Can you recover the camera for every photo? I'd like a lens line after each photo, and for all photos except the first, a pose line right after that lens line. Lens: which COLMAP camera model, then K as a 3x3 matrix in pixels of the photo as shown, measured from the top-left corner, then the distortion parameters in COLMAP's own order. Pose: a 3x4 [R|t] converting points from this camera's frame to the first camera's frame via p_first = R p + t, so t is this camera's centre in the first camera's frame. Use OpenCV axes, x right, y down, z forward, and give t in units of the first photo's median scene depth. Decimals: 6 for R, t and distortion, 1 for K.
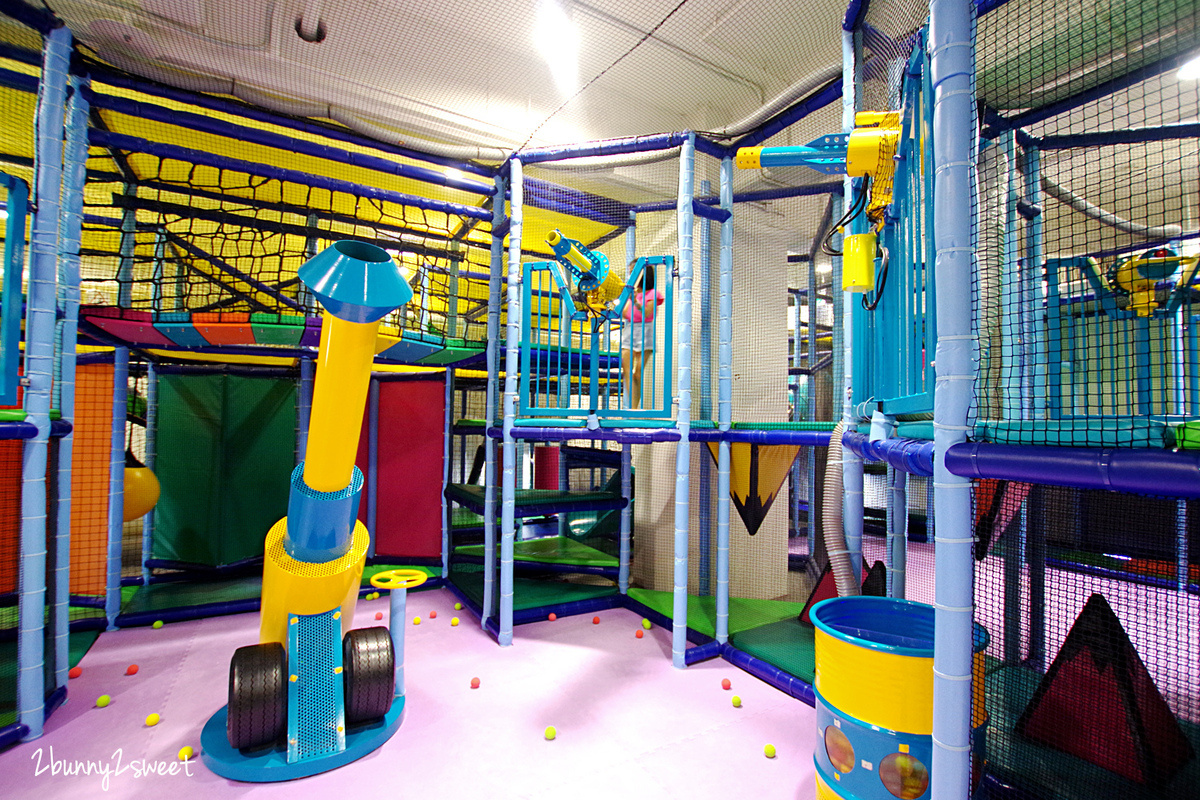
lens RADIAL K [[544.0, 0, 601.5], [0, 544.0, 412.4], [0, 0, 1]] dist [-0.027387, 0.010894]
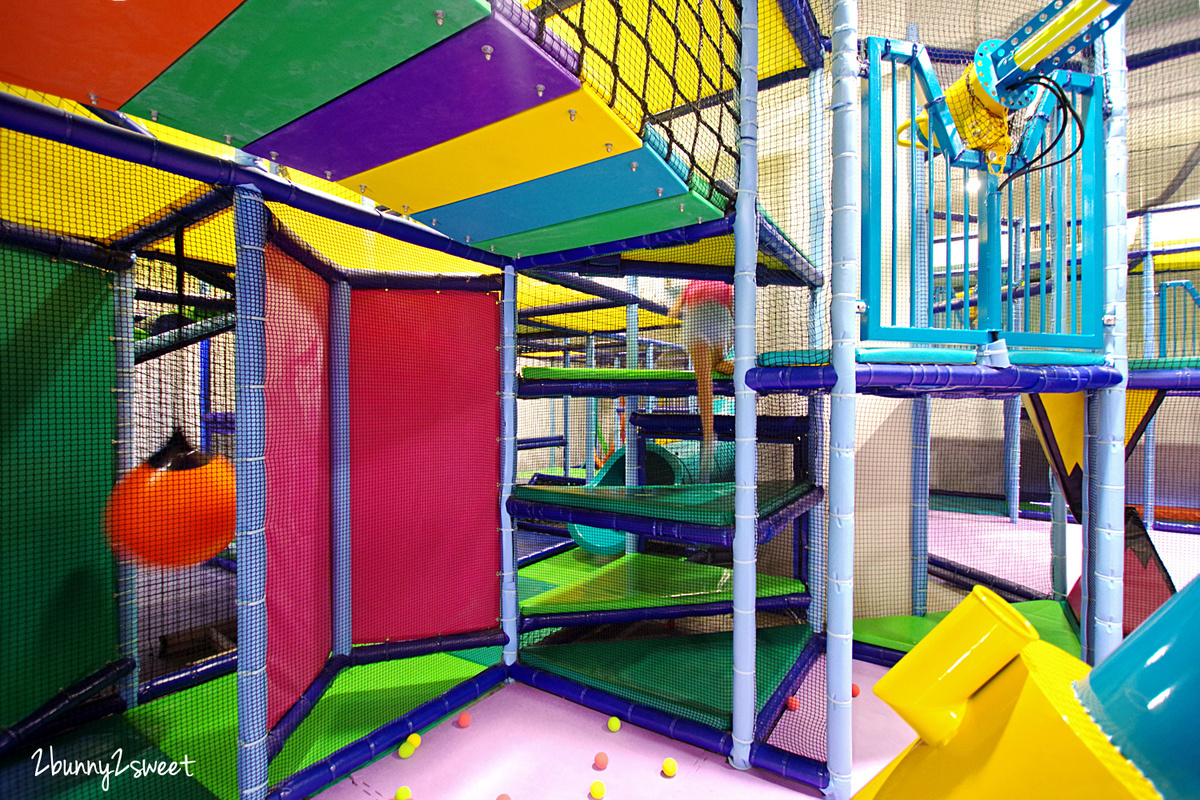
lens RADIAL K [[545.0, 0, 606.6], [0, 545.0, 401.8], [0, 0, 1]] dist [-0.016188, 0.000195]
pose [[0.901478, -0.016064, 0.432527, -0.576707], [0.005003, 0.999631, 0.026700, 0.045593], [-0.432797, -0.021905, 0.901225, 0.644886]]
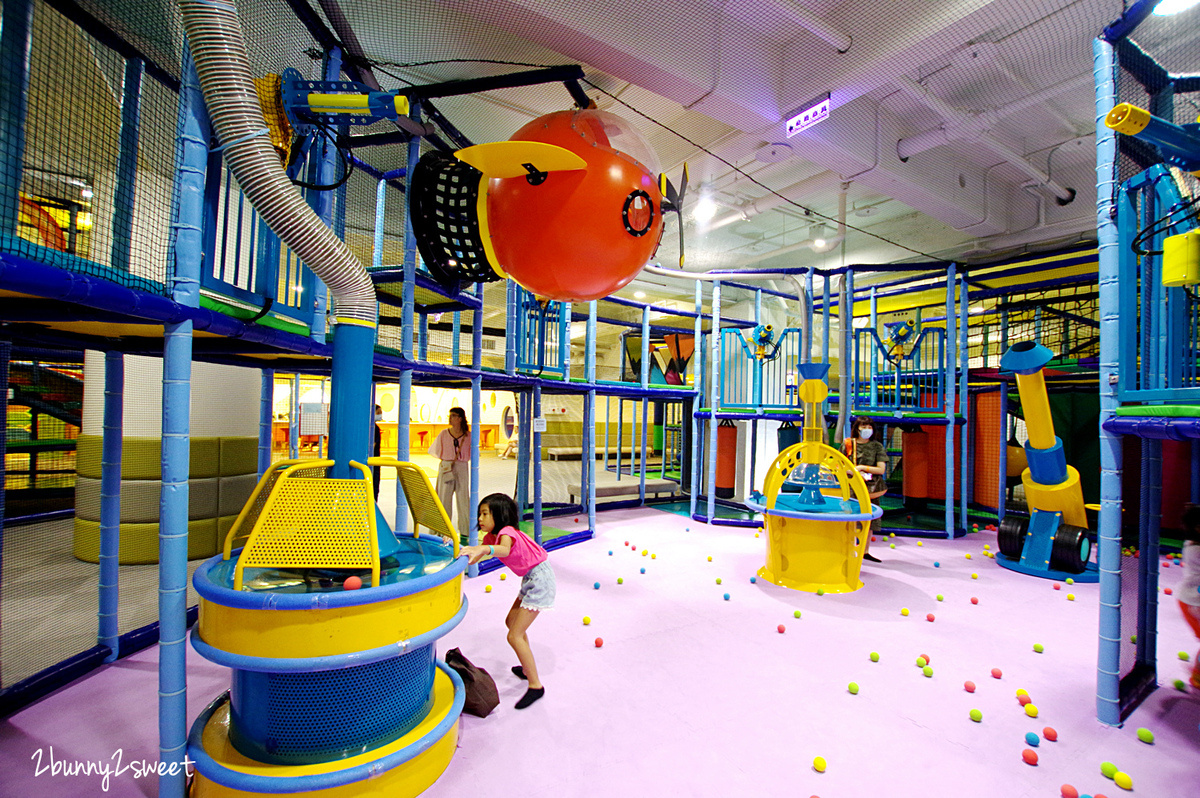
lens RADIAL K [[545.0, 0, 606.6], [0, 545.0, 400.8], [0, 0, 1]] dist [-0.016188, 0.000195]
pose [[0.049222, -0.036823, -0.998109, 0.999419], [-0.006221, 0.999289, -0.037174, 0.028339], [0.998768, 0.008039, 0.048958, -0.534794]]
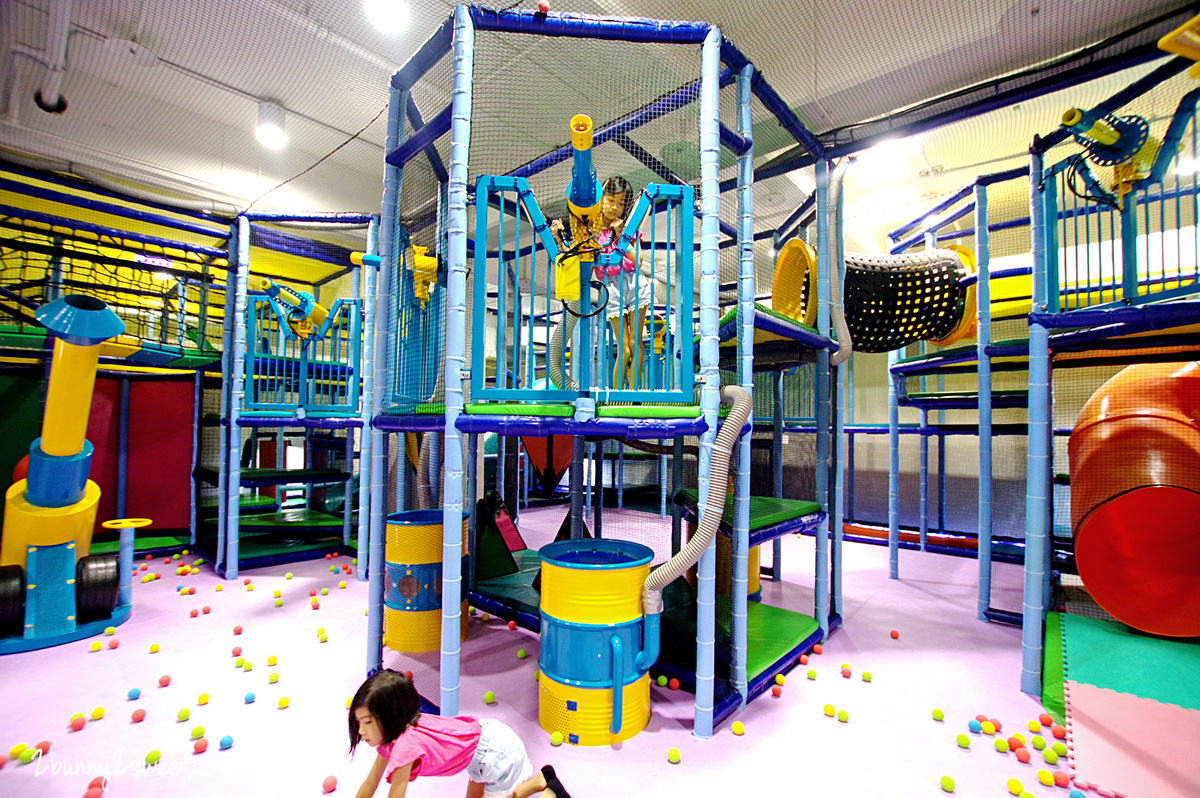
lens RADIAL K [[544.0, 0, 601.5], [0, 544.0, 411.4], [0, 0, 1]] dist [-0.027387, 0.010894]
pose [[0.957584, 0.003604, 0.288130, 0.312302], [-0.002896, 0.999992, -0.002886, 0.013672], [-0.288138, 0.001929, 0.957587, -0.533507]]
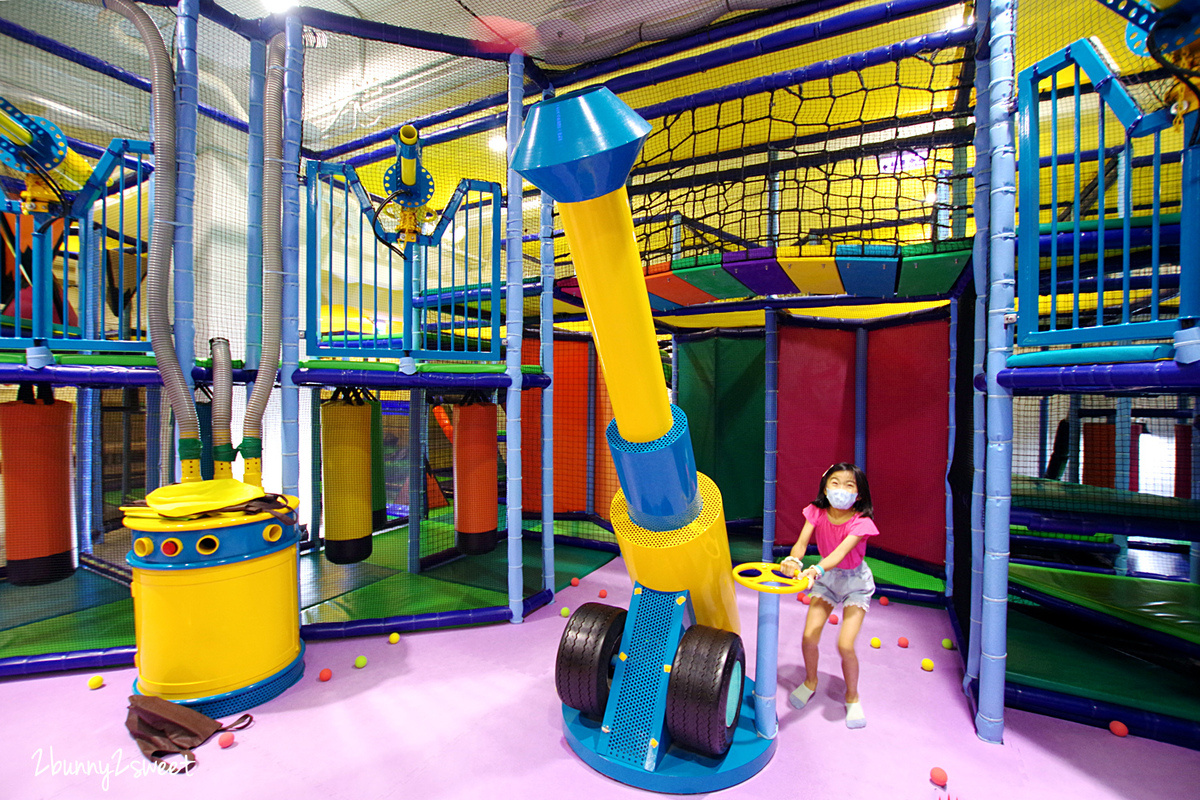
lens RADIAL K [[545.0, 0, 606.6], [0, 545.0, 401.8], [0, 0, 1]] dist [-0.016188, 0.000195]
pose [[0.527765, 0.000015, -0.849391, 0.099712], [0.017015, 0.999799, 0.010590, 0.048451], [0.849220, -0.020042, 0.527659, 0.338573]]
